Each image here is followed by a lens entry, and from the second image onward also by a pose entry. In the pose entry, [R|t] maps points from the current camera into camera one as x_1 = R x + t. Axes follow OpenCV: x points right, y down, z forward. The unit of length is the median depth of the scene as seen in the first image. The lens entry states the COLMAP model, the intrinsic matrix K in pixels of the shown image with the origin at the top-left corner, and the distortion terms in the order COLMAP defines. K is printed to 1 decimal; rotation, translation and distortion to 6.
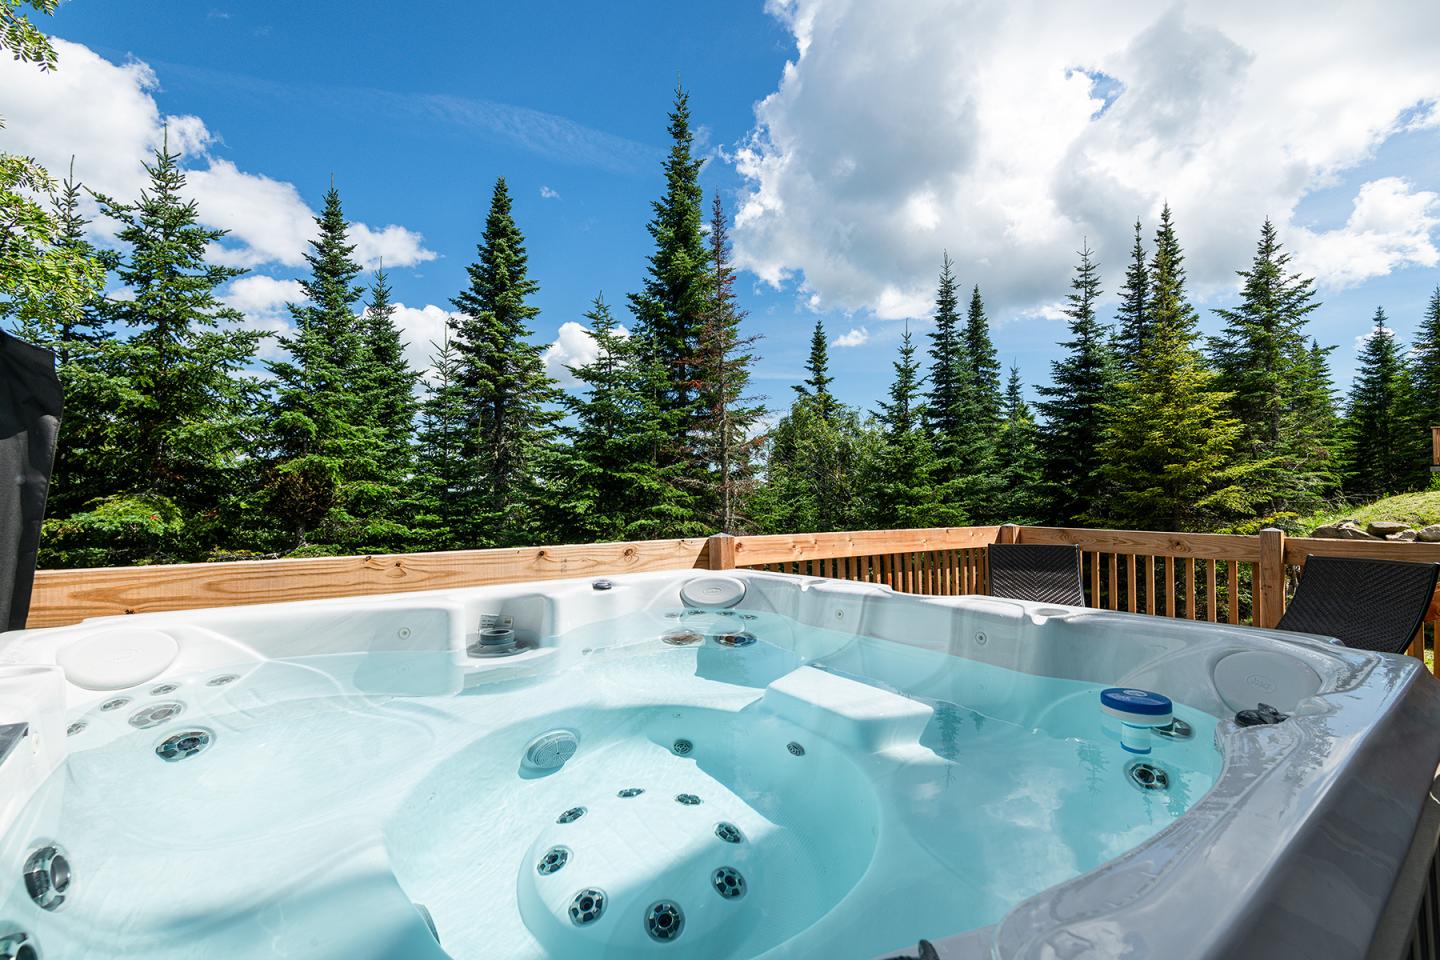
lens RADIAL K [[655.2, 0, 739.9], [0, 655.2, 477.7], [0, 0, 1]] dist [0.013429, -0.009115]
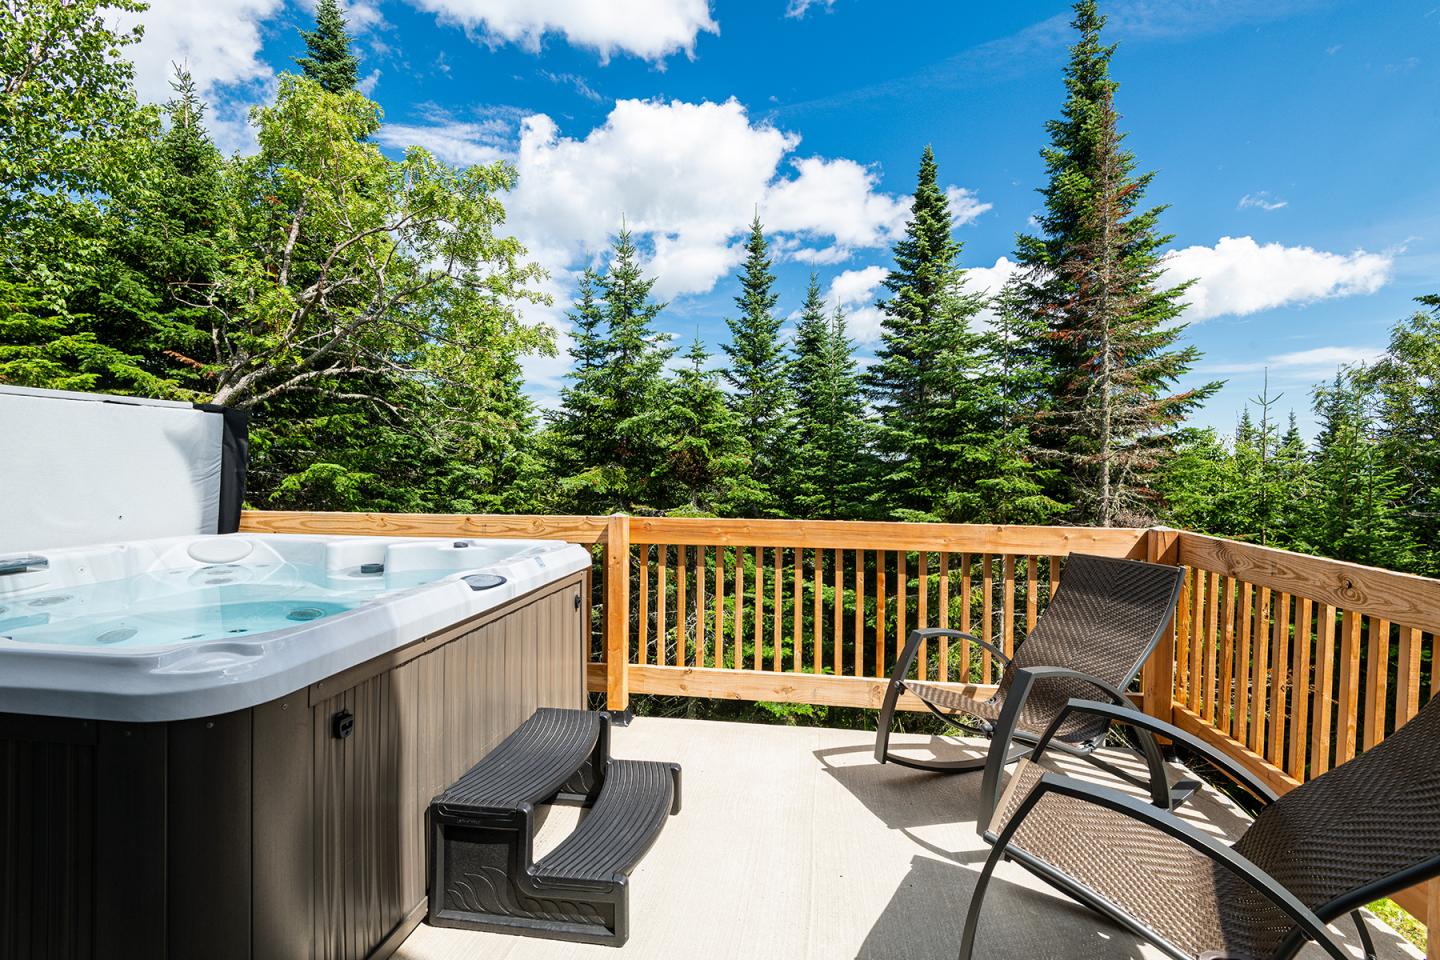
lens RADIAL K [[659.9, 0, 713.0], [0, 659.9, 477.3], [0, 0, 1]] dist [0.011923, -0.000807]
pose [[0.664210, 0.019865, -0.747282, 0.372767], [0.019984, 0.998818, 0.044315, -0.011206], [0.747279, -0.044368, 0.663027, 0.132229]]
